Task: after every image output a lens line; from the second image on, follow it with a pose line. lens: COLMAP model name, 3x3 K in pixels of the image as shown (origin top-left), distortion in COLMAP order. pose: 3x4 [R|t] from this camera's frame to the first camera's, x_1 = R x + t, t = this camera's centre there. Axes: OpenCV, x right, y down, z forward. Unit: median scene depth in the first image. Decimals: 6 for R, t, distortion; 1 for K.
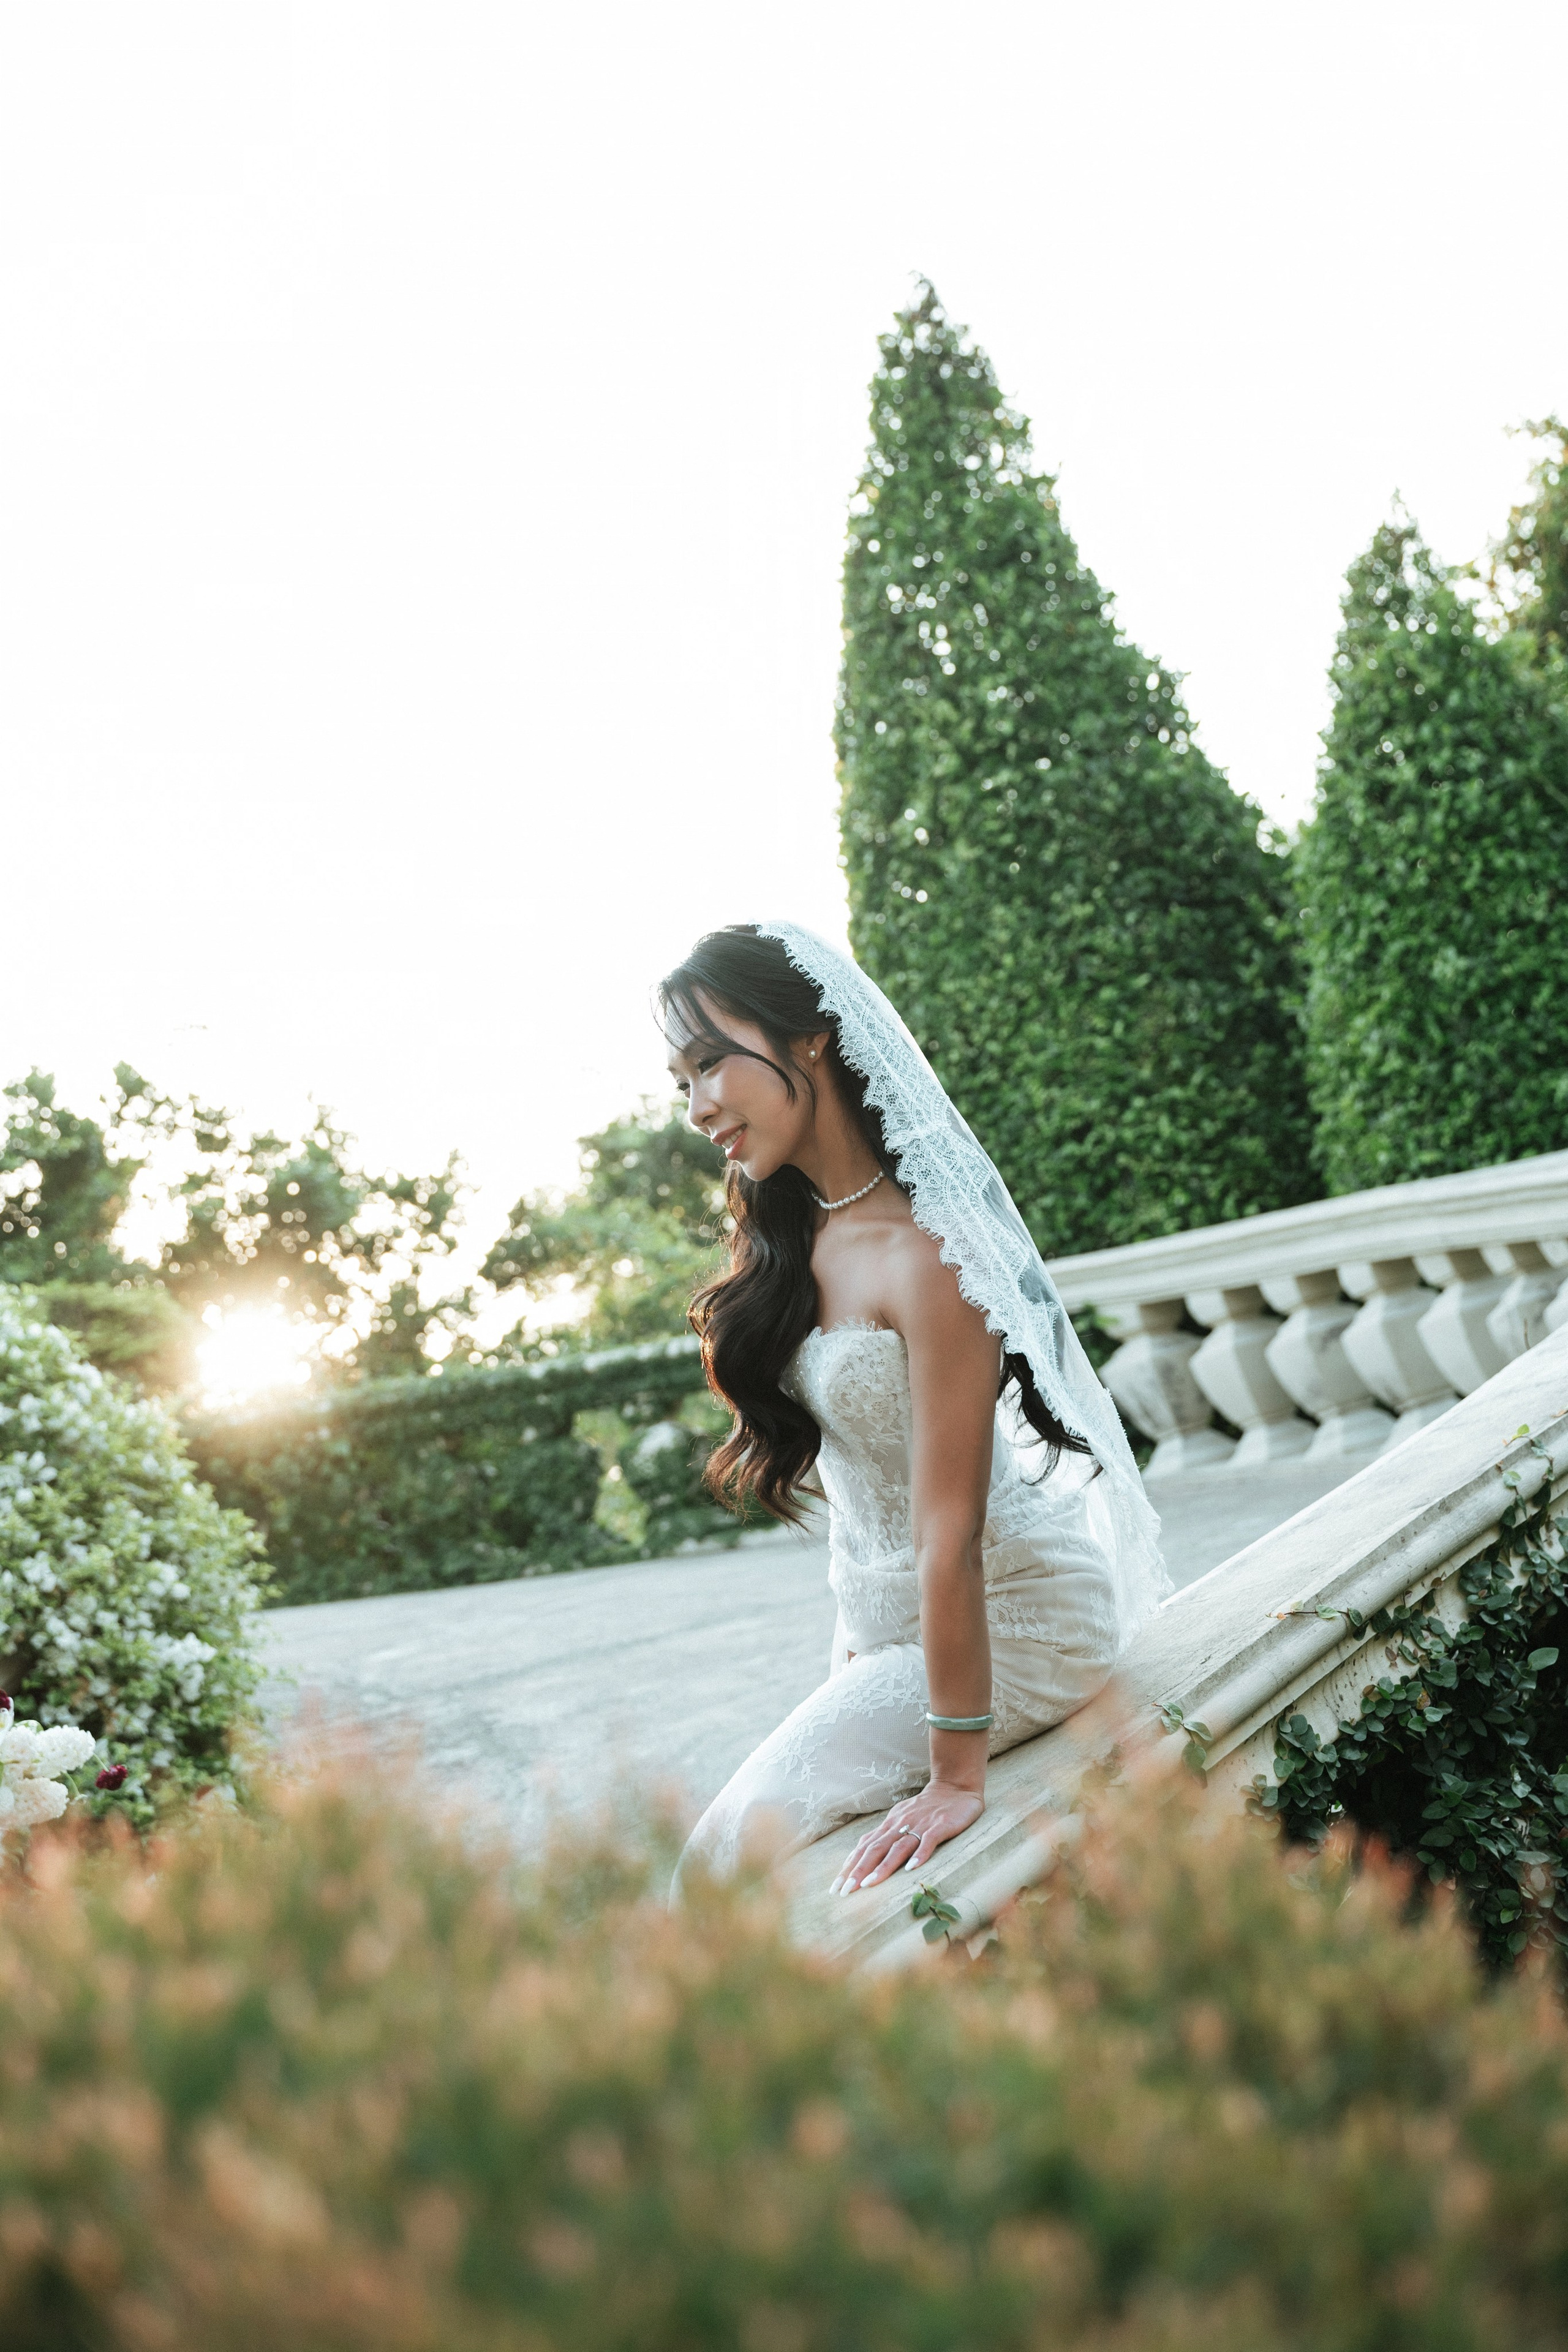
lens RADIAL K [[3713.5, 0, 782.8], [0, 3713.5, 1175.6], [0, 0, 1]] dist [0.061639, 0.000000]
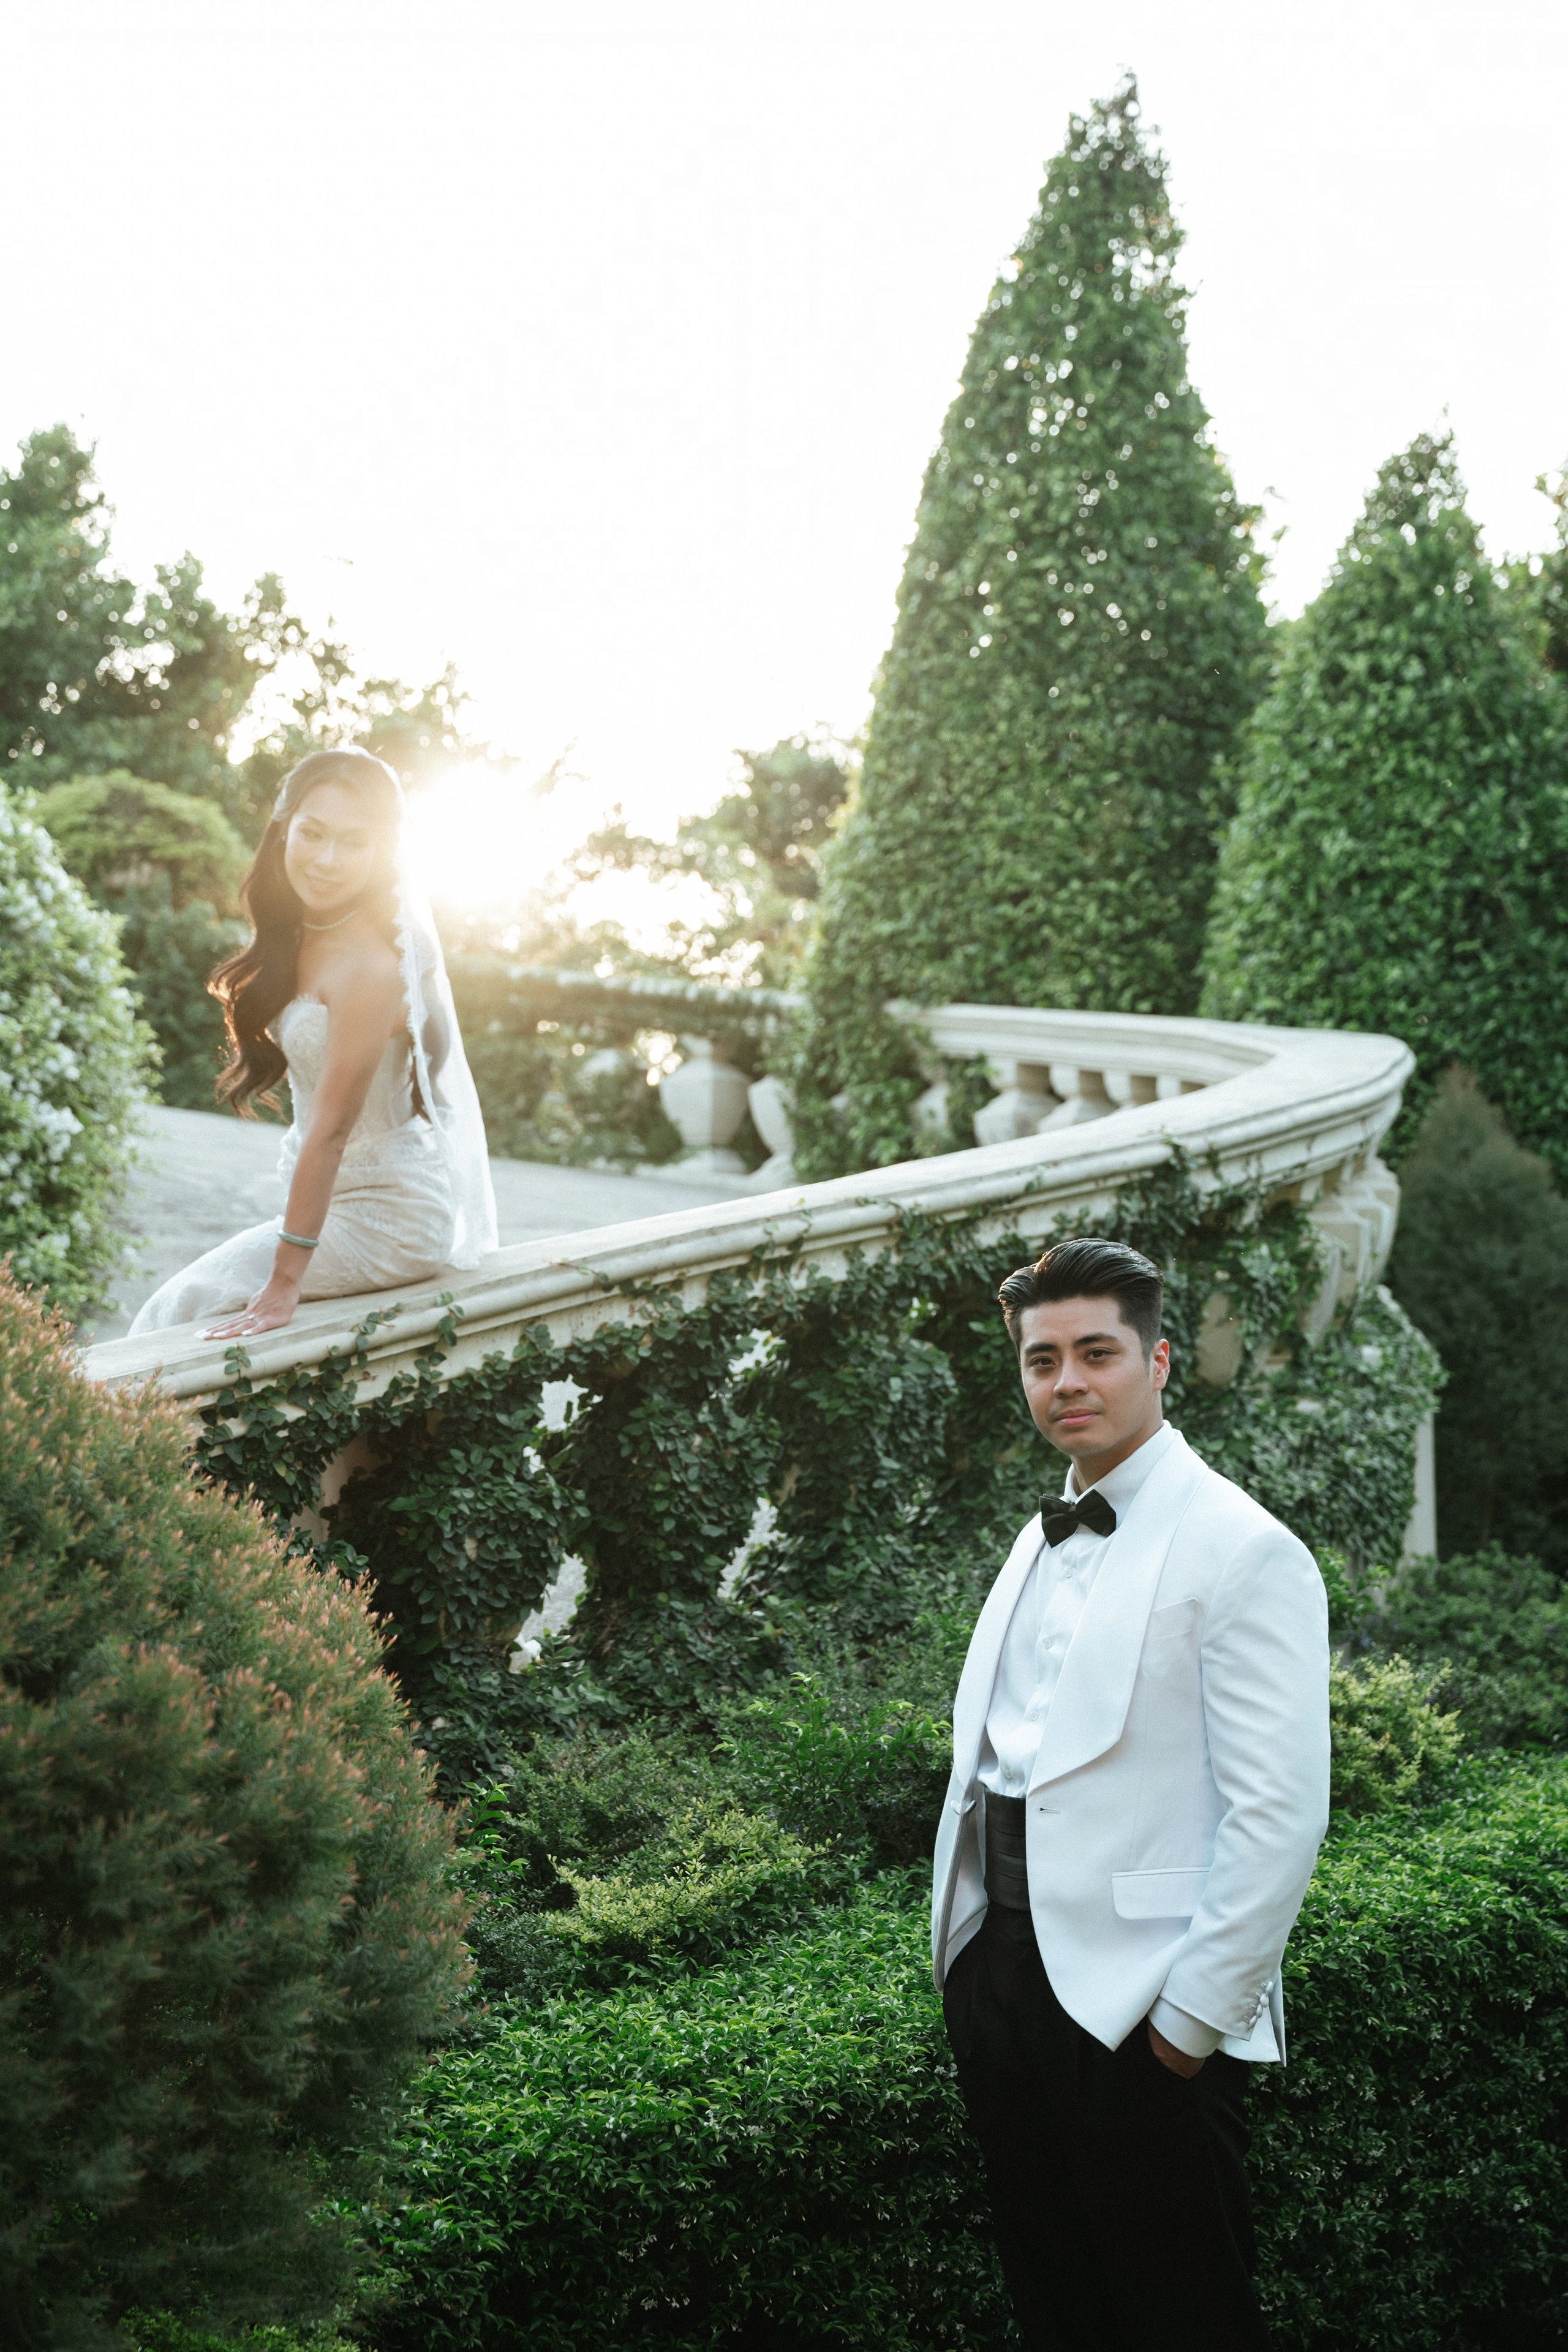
lens RADIAL K [[4103.6, 0, 785.4], [0, 4103.6, 1175.7], [0, 0, 1]] dist [0.076573, 0.000000]
pose [[0.961743, 0.270529, -0.043172, 0.095682], [-0.265255, 0.958968, 0.100103, -0.038824], [0.068482, -0.084822, 0.994040, -0.238607]]
